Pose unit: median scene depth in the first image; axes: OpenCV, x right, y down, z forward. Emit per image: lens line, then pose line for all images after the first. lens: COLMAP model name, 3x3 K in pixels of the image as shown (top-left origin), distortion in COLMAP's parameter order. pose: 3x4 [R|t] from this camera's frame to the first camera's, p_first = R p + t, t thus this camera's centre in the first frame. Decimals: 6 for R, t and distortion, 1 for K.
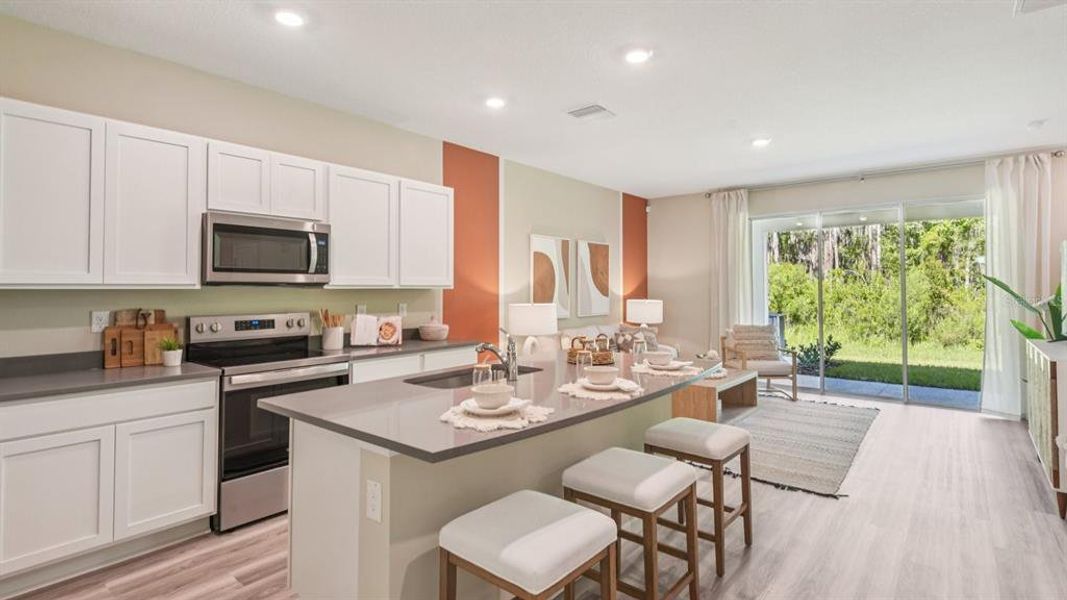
lens RADIAL K [[495.8, 0, 528.0], [0, 495.8, 275.6], [0, 0, 1]] dist [0.007038, -0.004865]
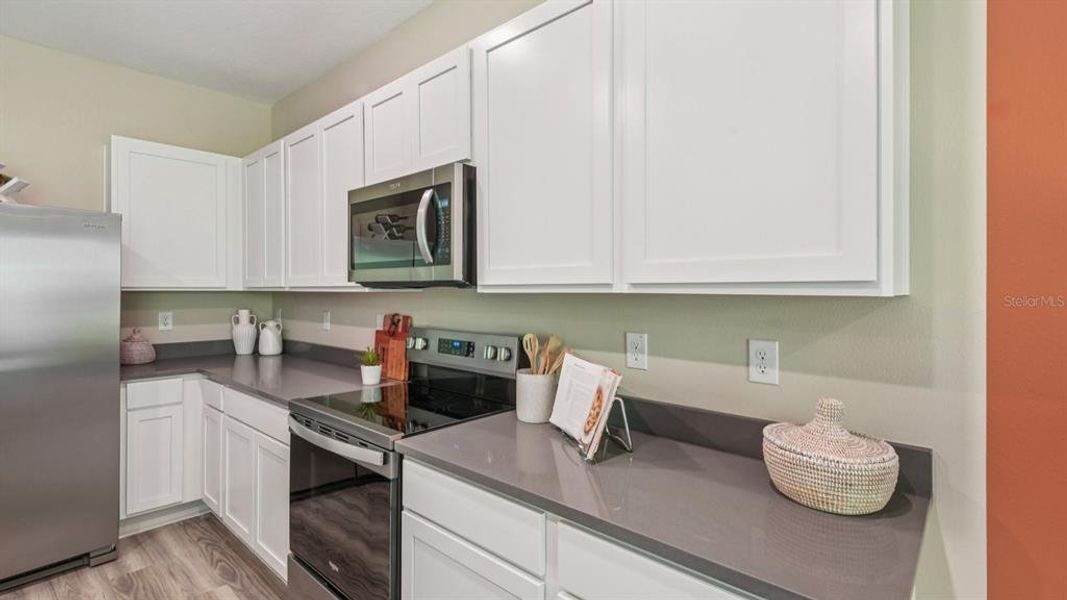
lens RADIAL K [[495.8, 0, 539.7], [0, 495.8, 284.0], [0, 0, 1]] dist [0.007038, -0.004865]
pose [[-0.025061, -0.005847, -0.999669, 0.092747], [0.030116, 0.999525, -0.006601, 0.023661], [0.999232, -0.030271, -0.024873, 1.107542]]
